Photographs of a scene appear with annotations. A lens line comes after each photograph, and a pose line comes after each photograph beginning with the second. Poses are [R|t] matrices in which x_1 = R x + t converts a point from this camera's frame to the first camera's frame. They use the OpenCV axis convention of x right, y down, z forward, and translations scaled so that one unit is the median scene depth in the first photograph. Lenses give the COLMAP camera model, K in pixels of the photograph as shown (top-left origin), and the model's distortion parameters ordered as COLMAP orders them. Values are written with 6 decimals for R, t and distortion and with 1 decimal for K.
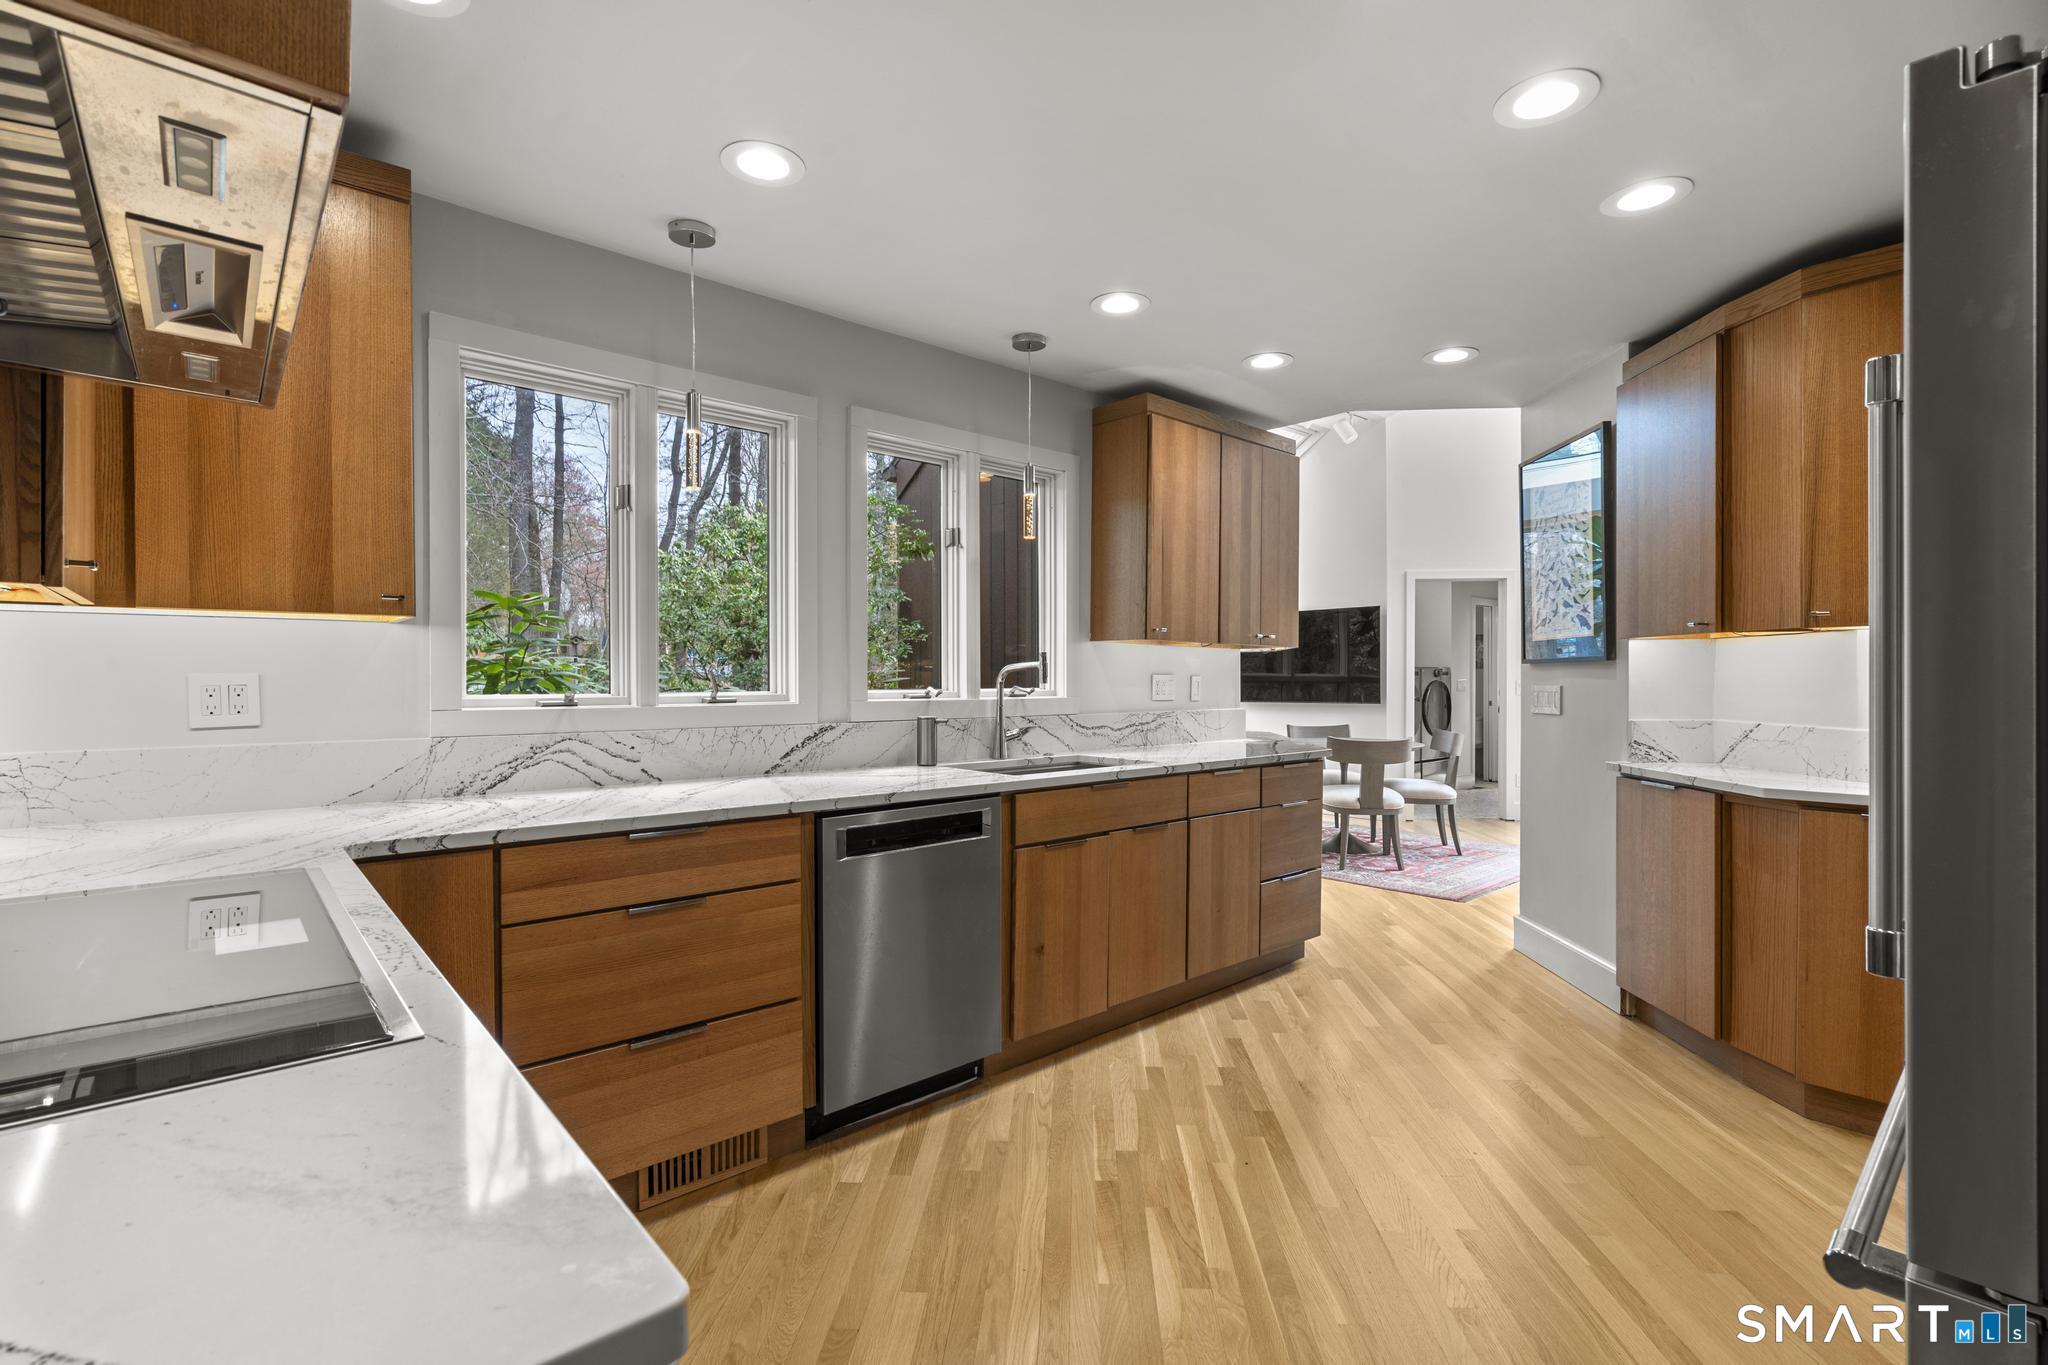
lens RADIAL K [[926.3, 0, 1024.0], [0, 926.3, 682.5], [0, 0, 1]] dist [-0.002781, 0.000007]
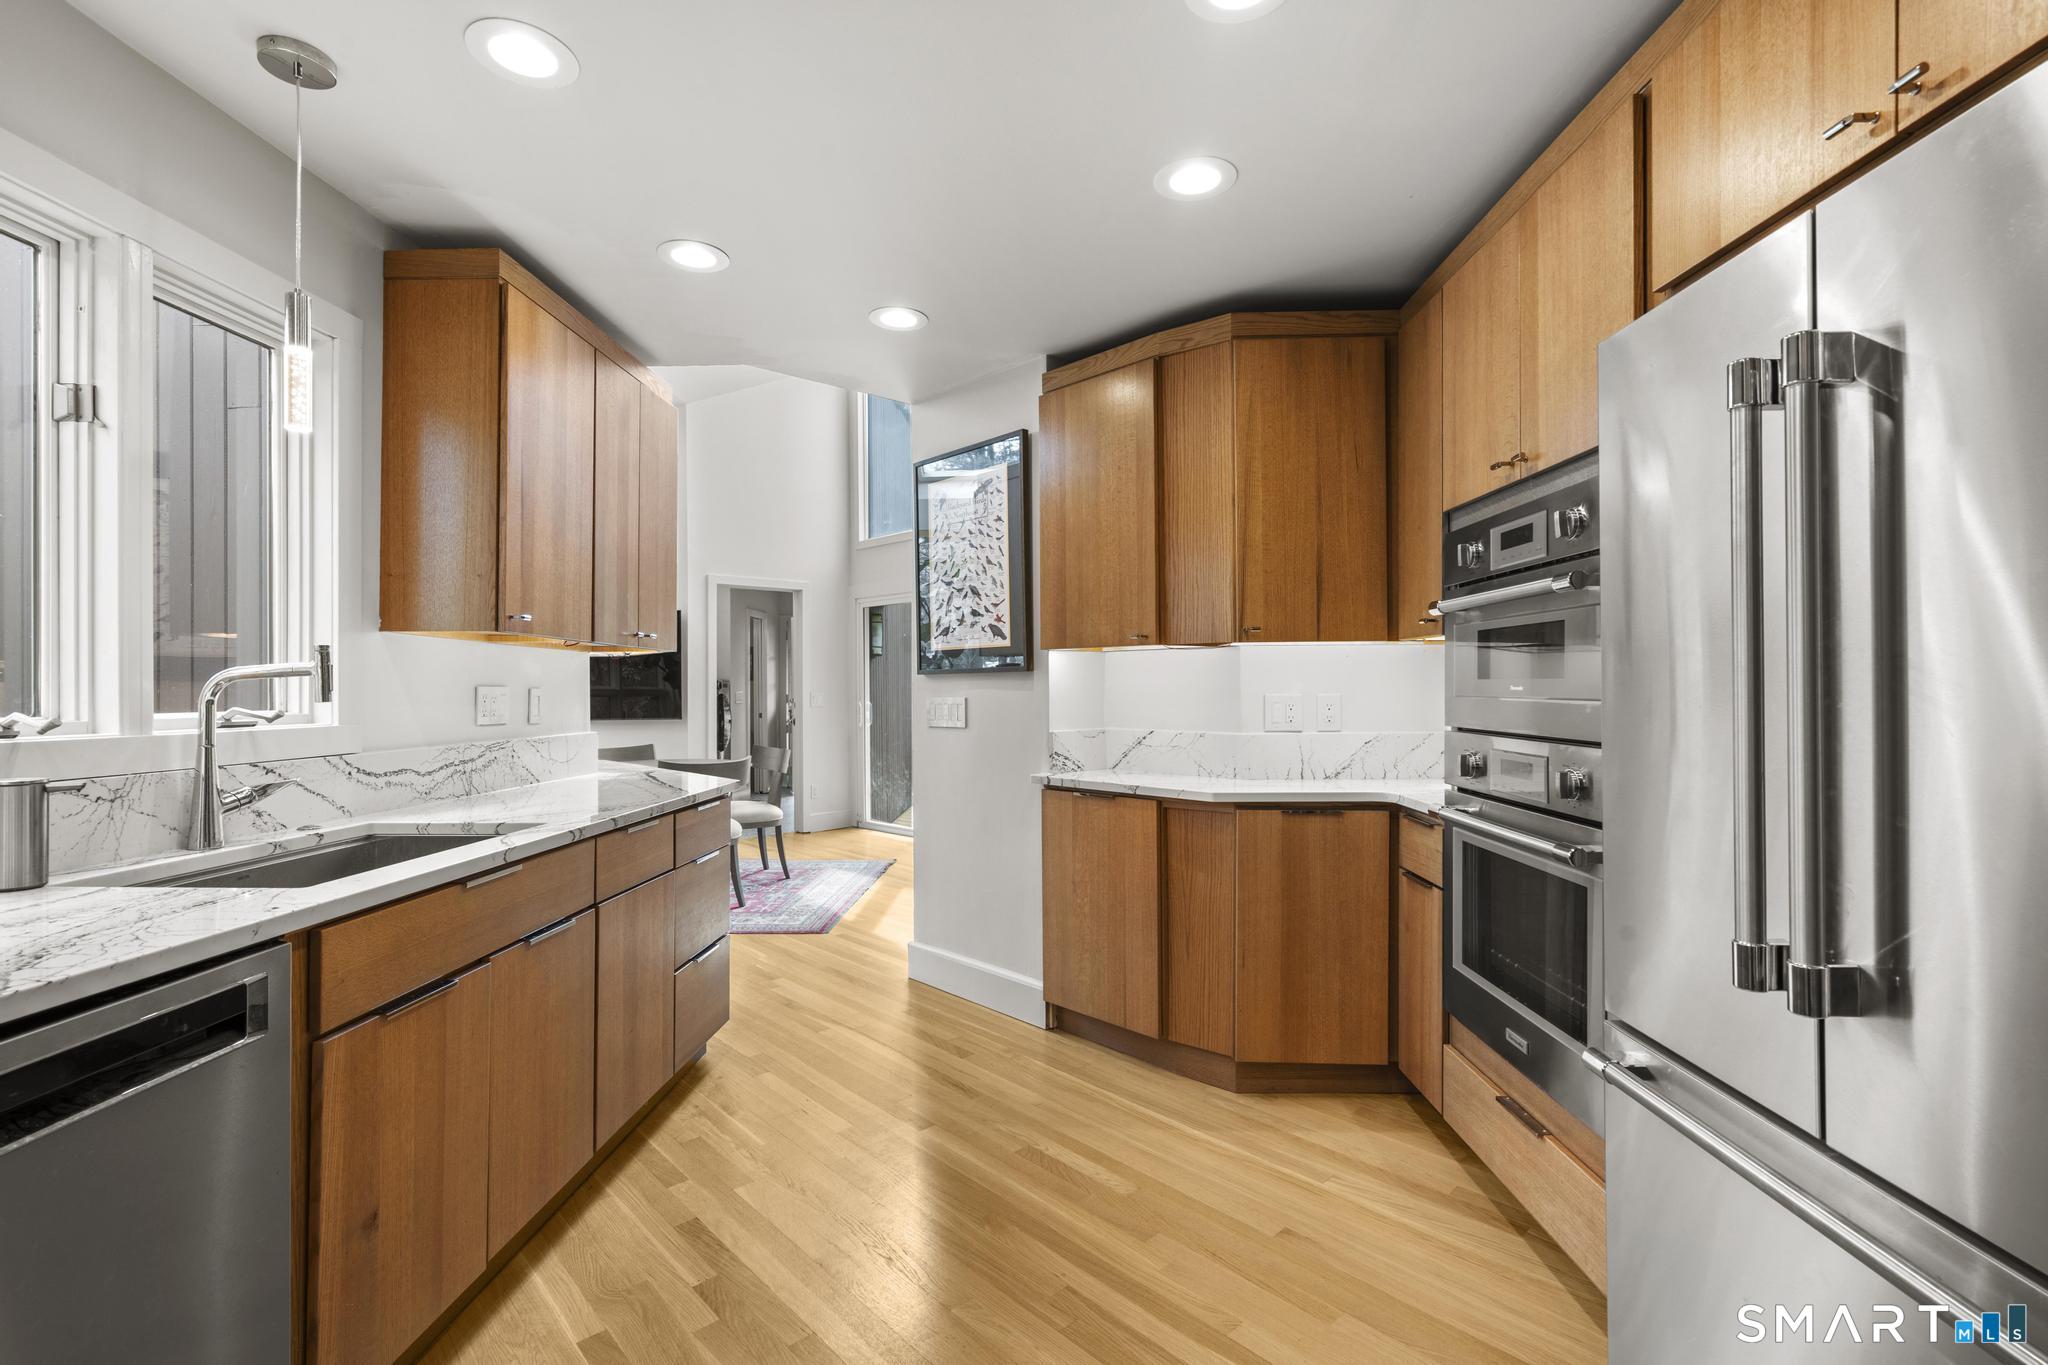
lens RADIAL K [[926.3, 0, 1024.0], [0, 926.3, 682.5], [0, 0, 1]] dist [-0.002781, 0.000007]
pose [[0.689726, 0.002745, 0.724065, -0.088665], [0.007437, 0.999913, -0.010875, -0.001267], [-0.724032, 0.012885, 0.689645, 0.325238]]
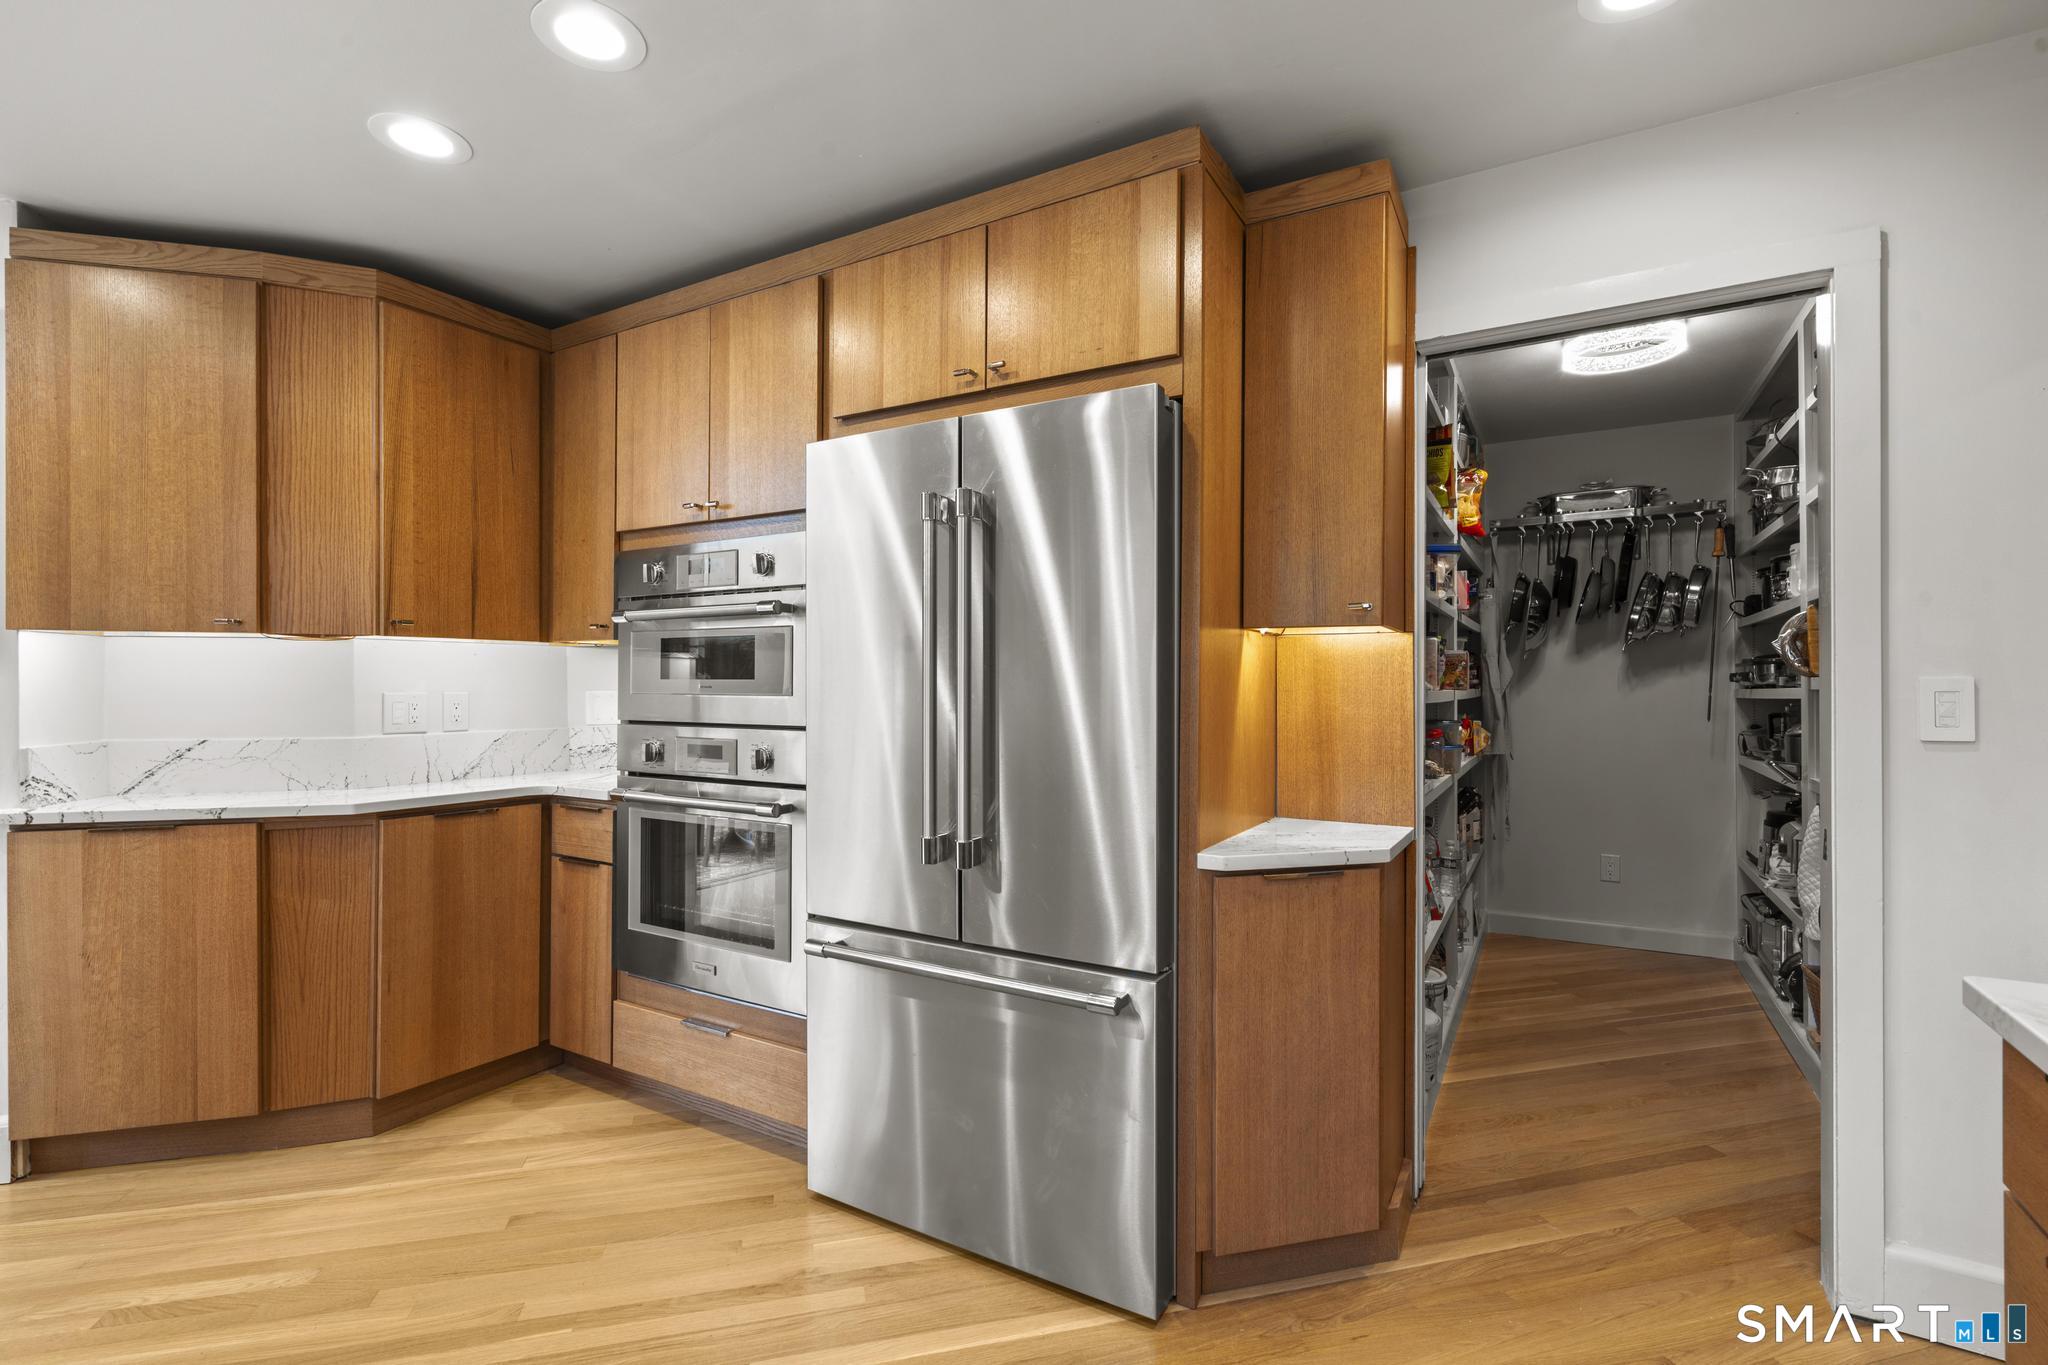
lens RADIAL K [[926.3, 0, 1024.0], [0, 926.3, 682.5], [0, 0, 1]] dist [-0.002781, 0.000007]
pose [[-0.309633, 0.004394, 0.950846, -0.229819], [0.006317, 0.999977, -0.002564, -0.001709], [-0.950835, 0.005212, -0.309654, 0.494361]]
